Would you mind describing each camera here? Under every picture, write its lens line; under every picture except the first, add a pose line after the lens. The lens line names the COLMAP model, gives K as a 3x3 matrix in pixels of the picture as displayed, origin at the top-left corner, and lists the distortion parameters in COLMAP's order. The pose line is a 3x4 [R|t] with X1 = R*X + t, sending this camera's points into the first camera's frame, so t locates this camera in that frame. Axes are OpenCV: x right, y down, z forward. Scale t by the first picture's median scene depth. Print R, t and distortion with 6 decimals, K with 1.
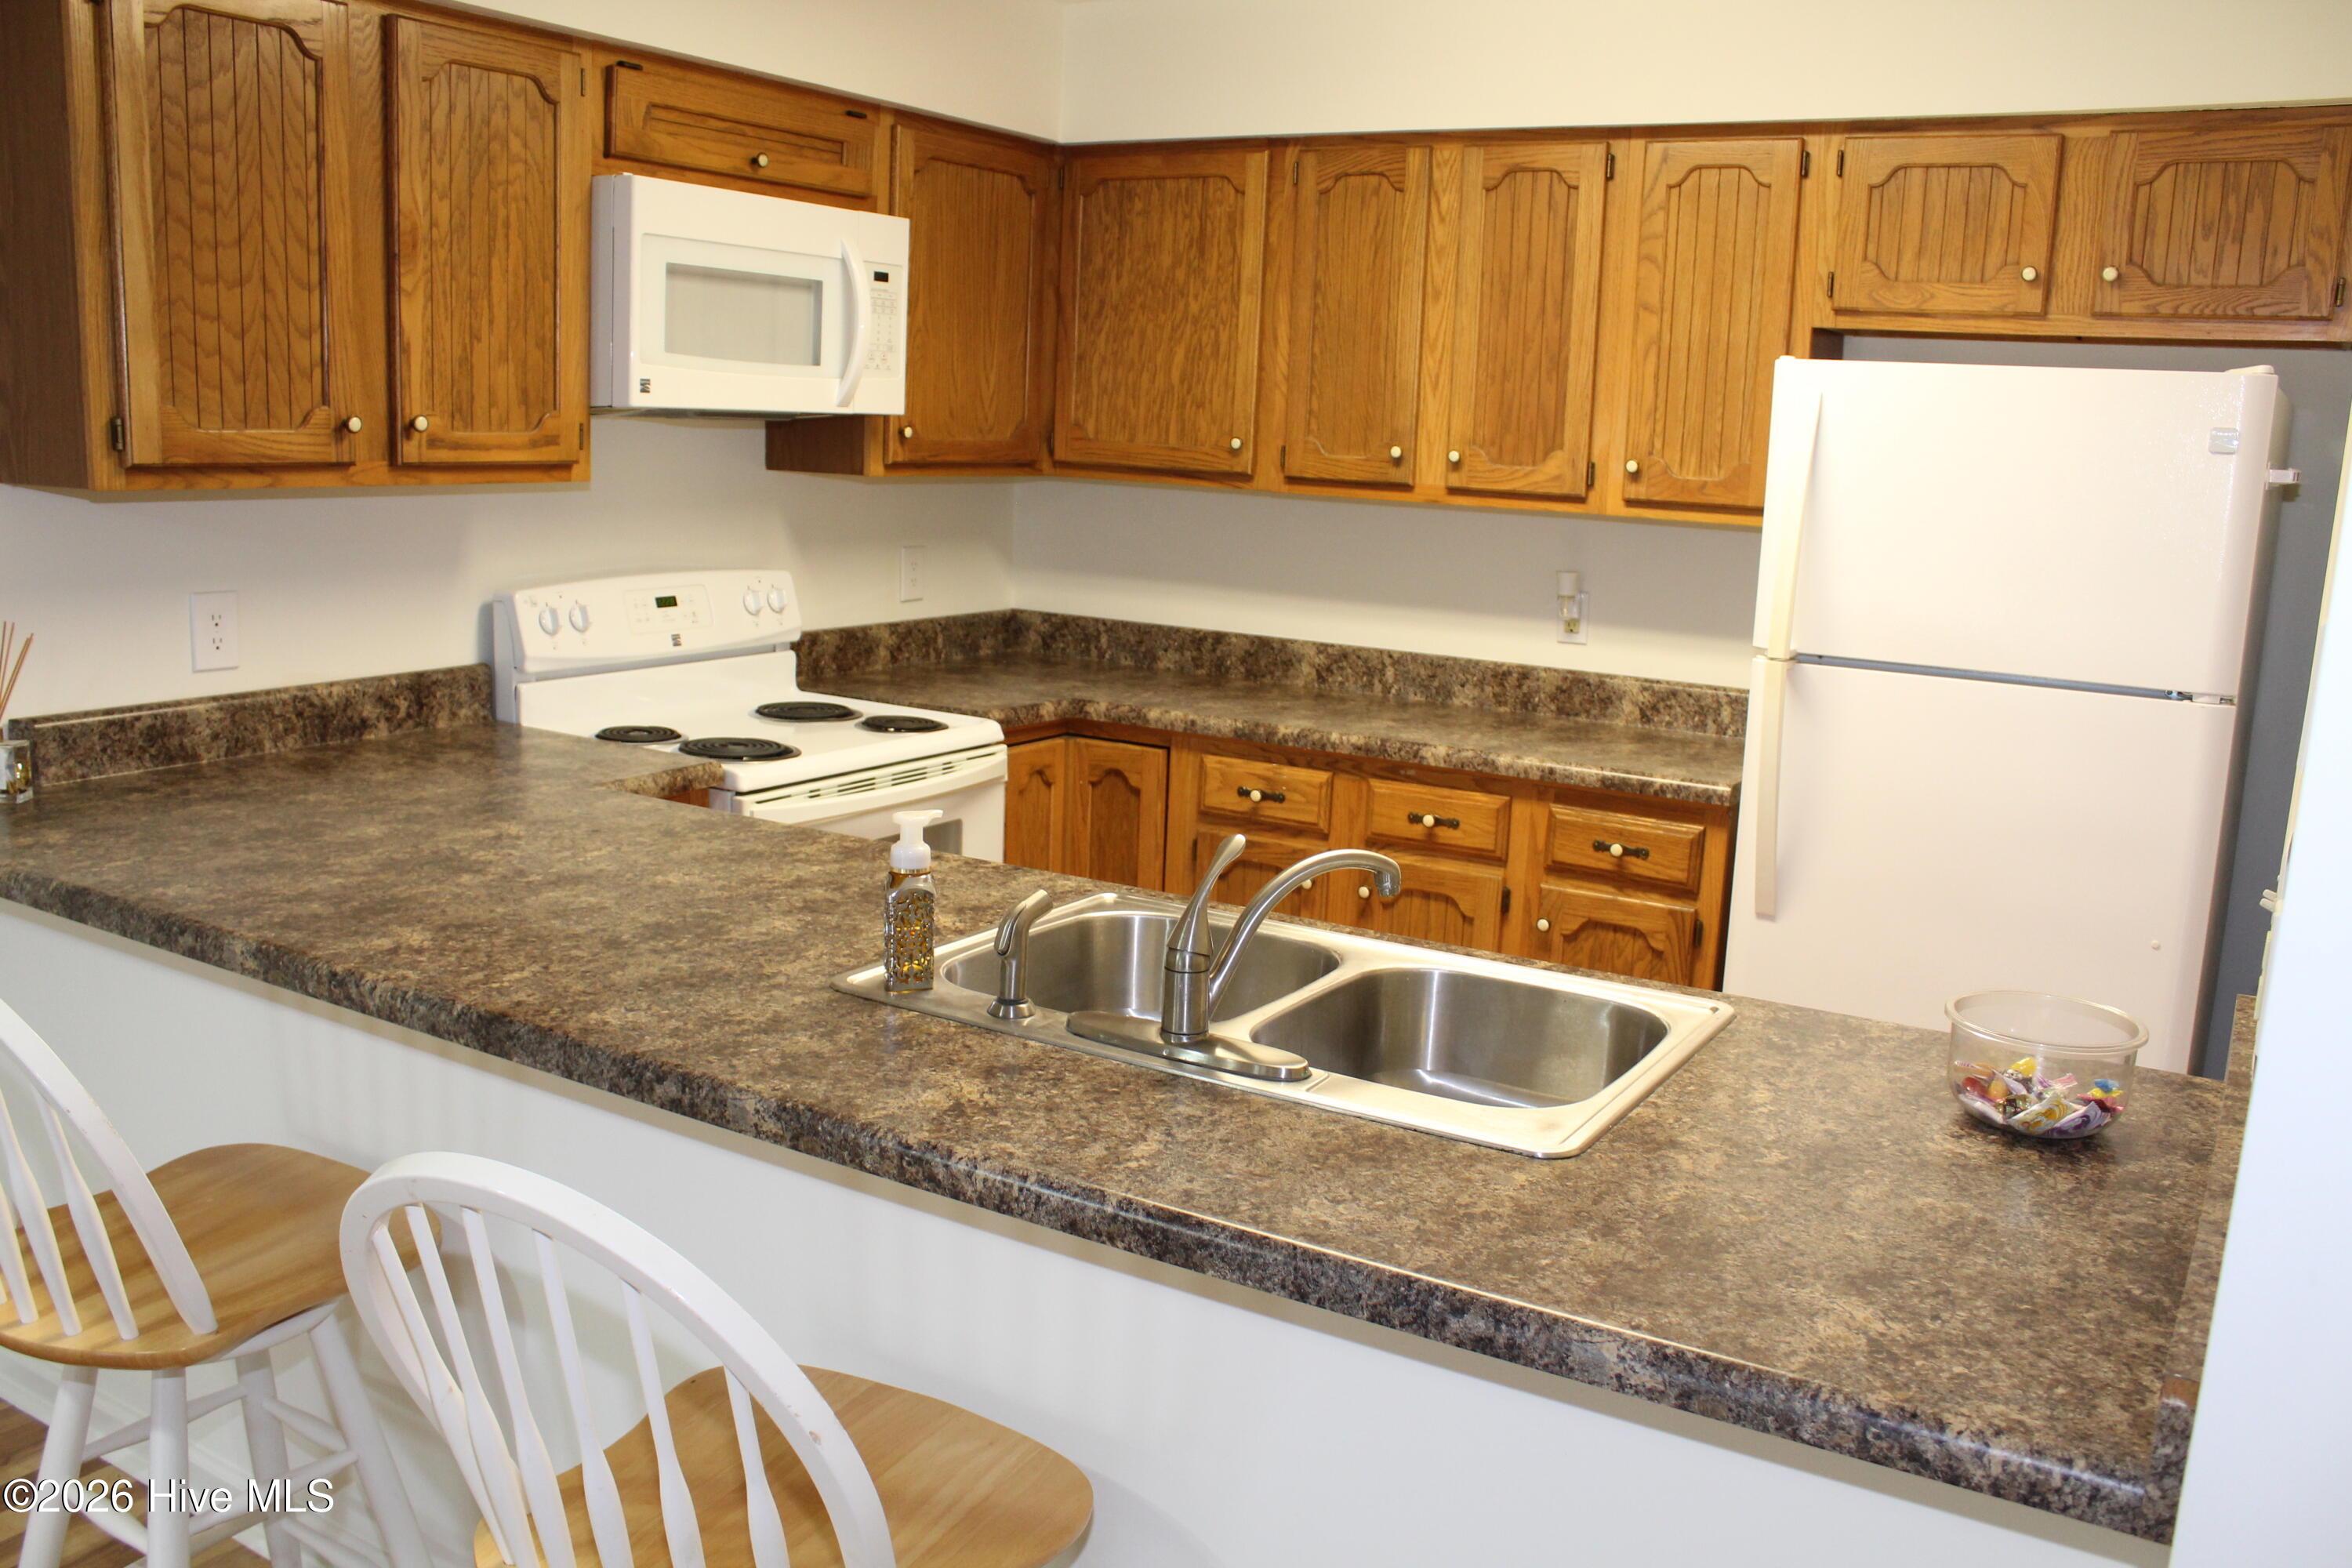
lens RADIAL K [[1944.9, 0, 1176.0], [0, 1944.9, 784.0], [0, 0, 1]] dist [-0.139150, 0.084713]
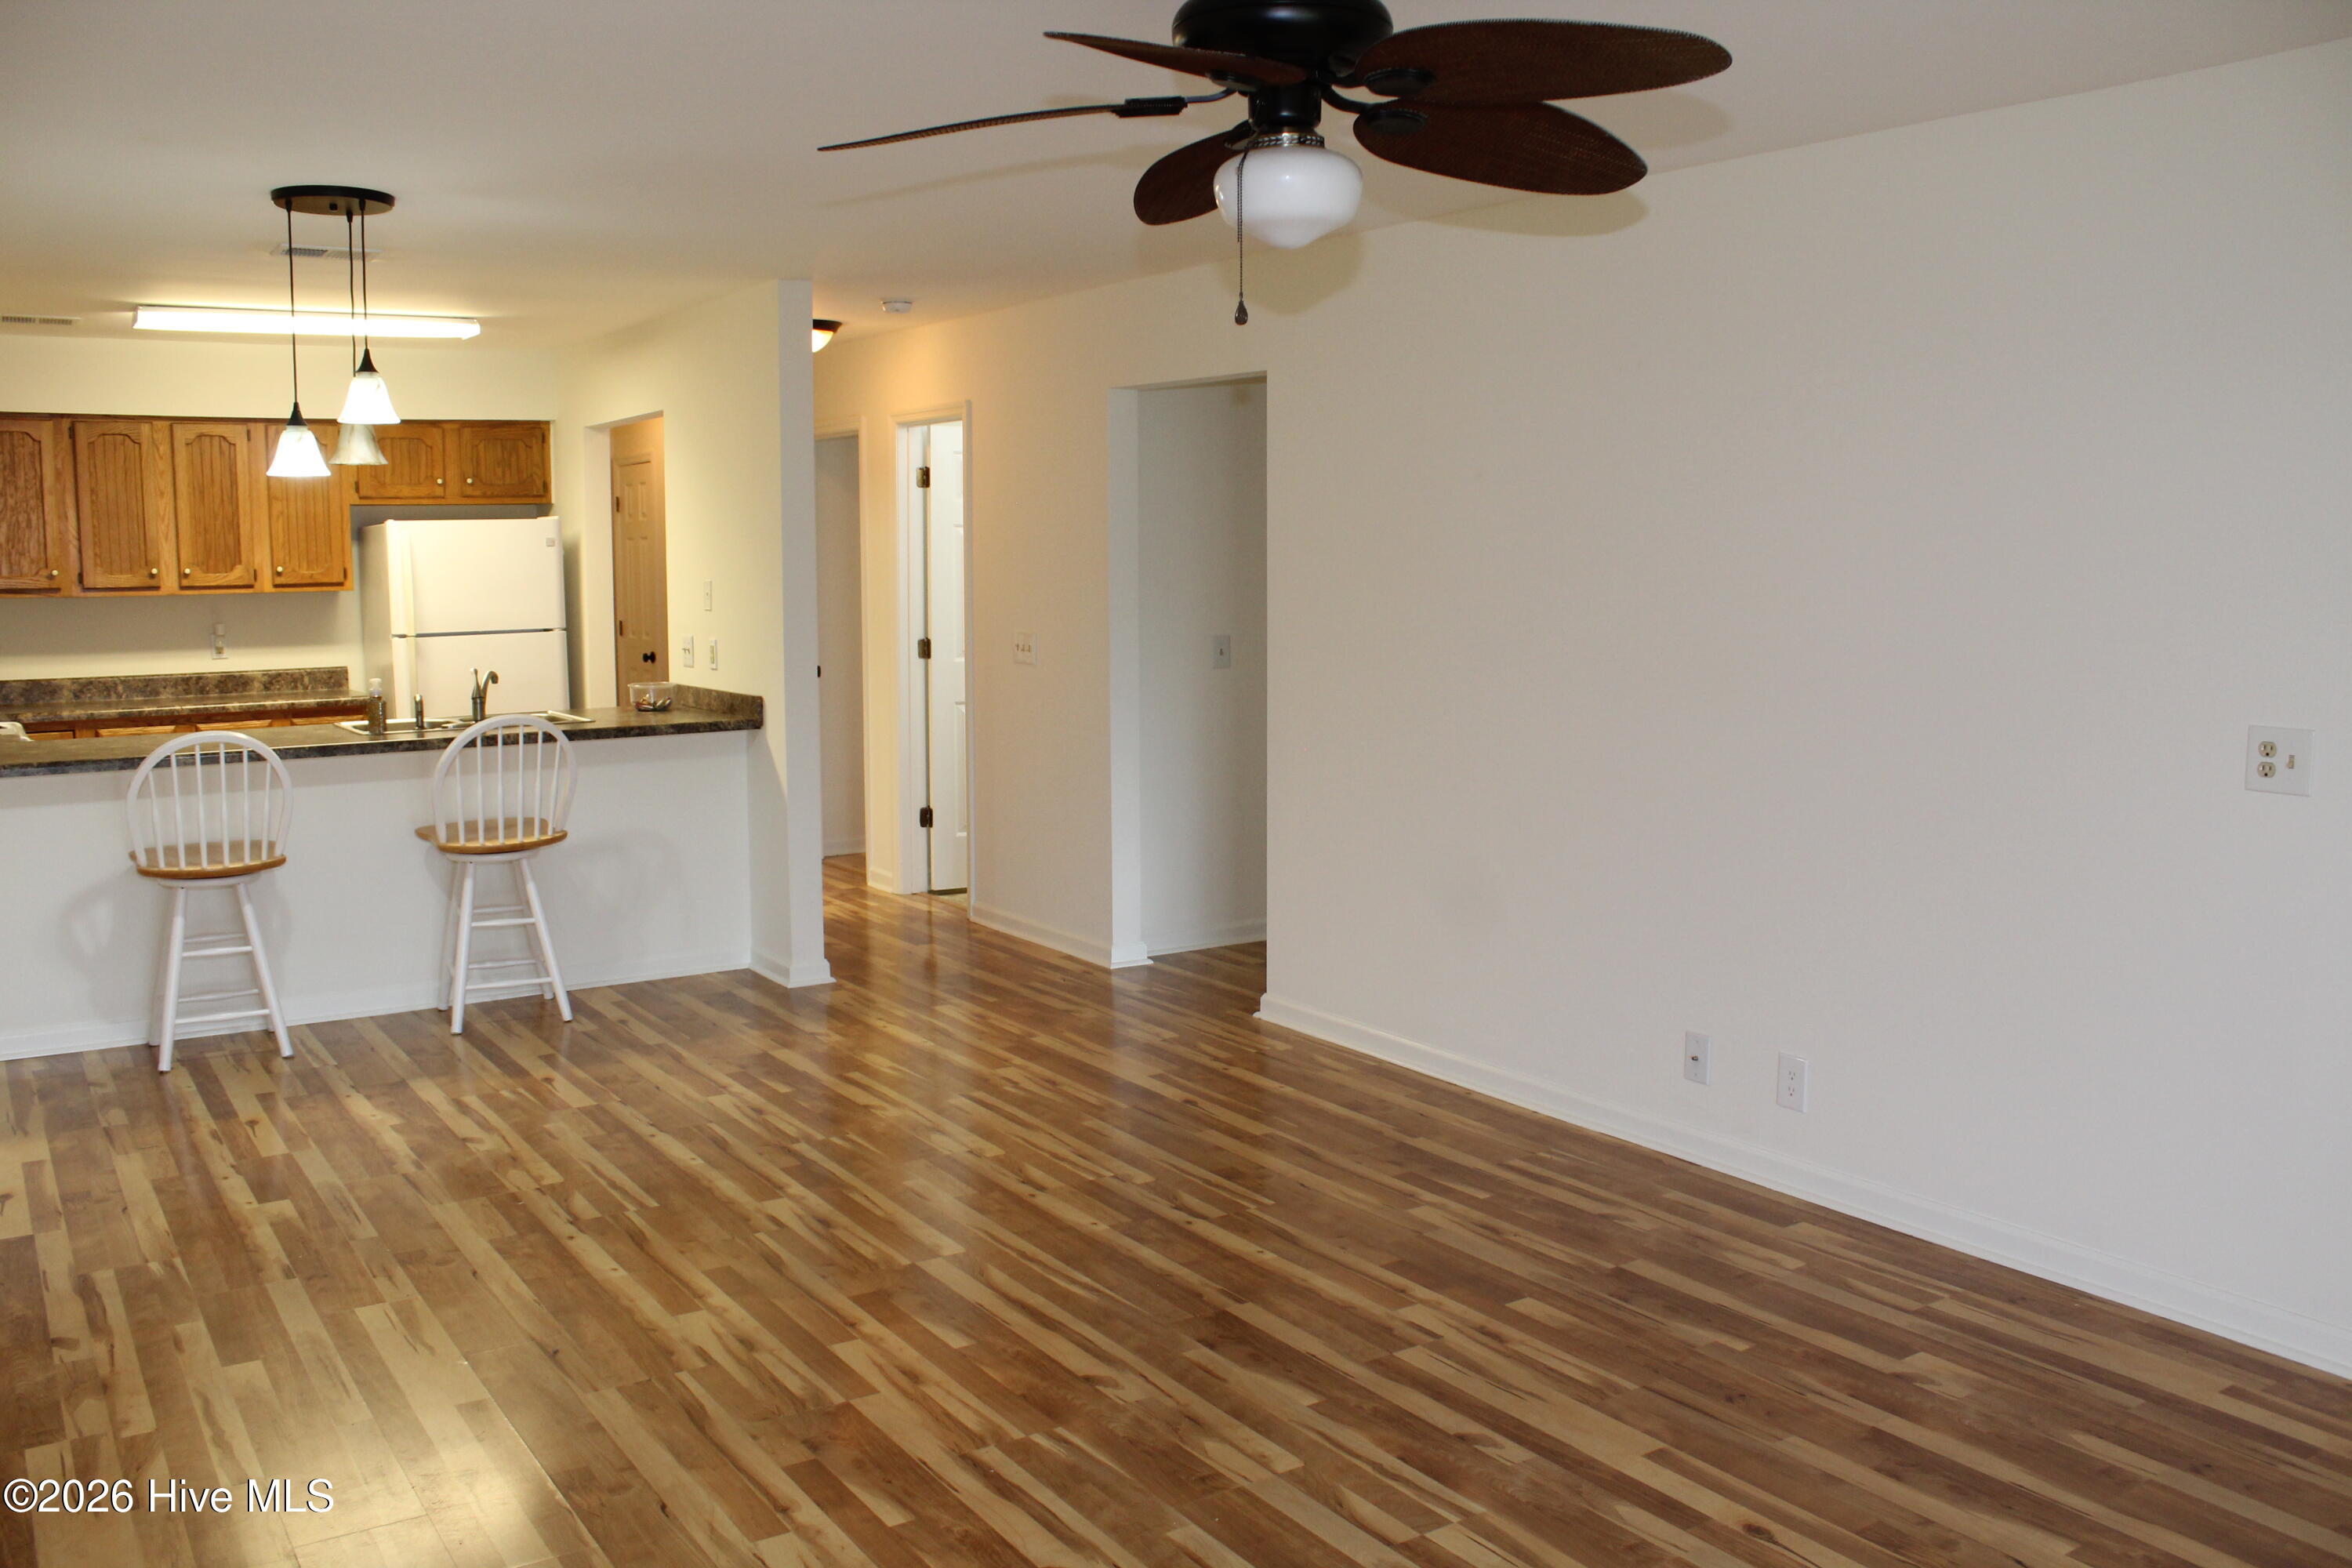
lens RADIAL K [[1944.9, 0, 1176.0], [0, 1944.9, 784.0], [0, 0, 1]] dist [-0.139150, 0.084713]
pose [[0.418898, -0.150133, 0.895536, -1.275132], [0.189039, 0.979047, 0.075708, 0.104755], [-0.888138, 0.137577, 0.438502, -0.816364]]
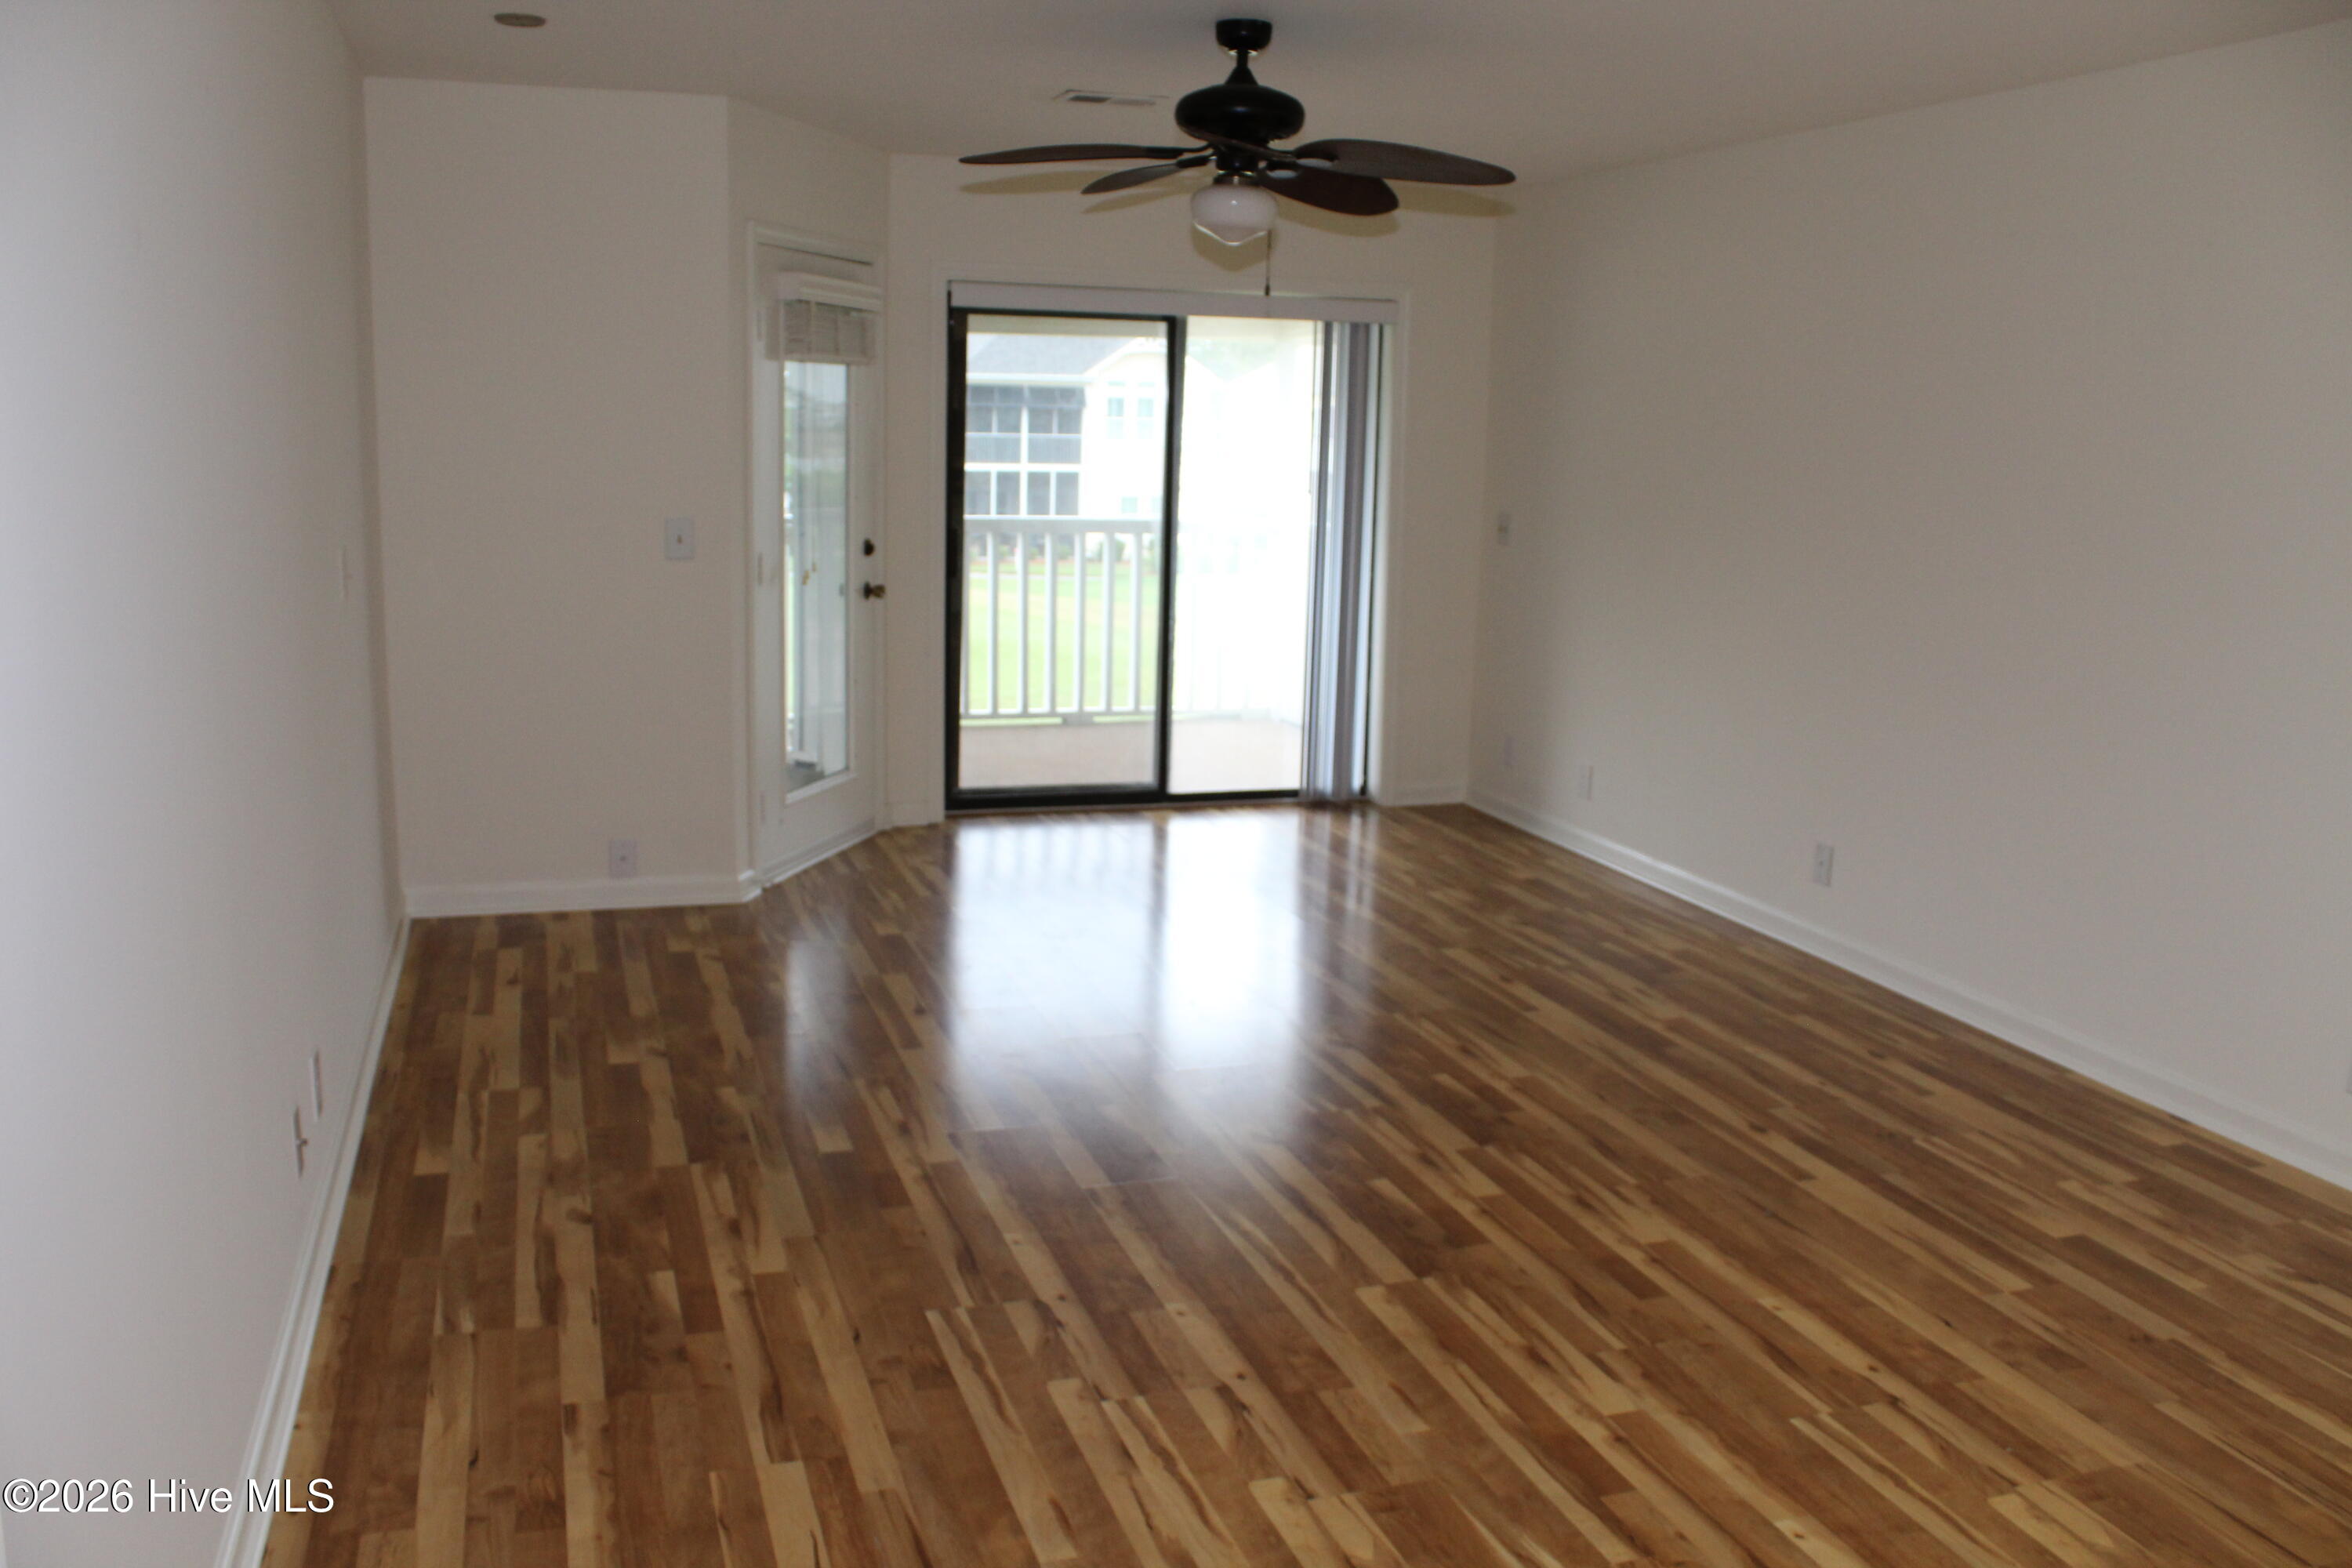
lens RADIAL K [[1944.9, 0, 1176.0], [0, 1944.9, 784.0], [0, 0, 1]] dist [-0.139150, 0.084713]
pose [[-0.646037, 0.084894, -0.758570, 0.972848], [-0.193602, 0.943074, 0.270424, -0.075204], [0.738345, 0.321565, -0.592825, 0.608078]]
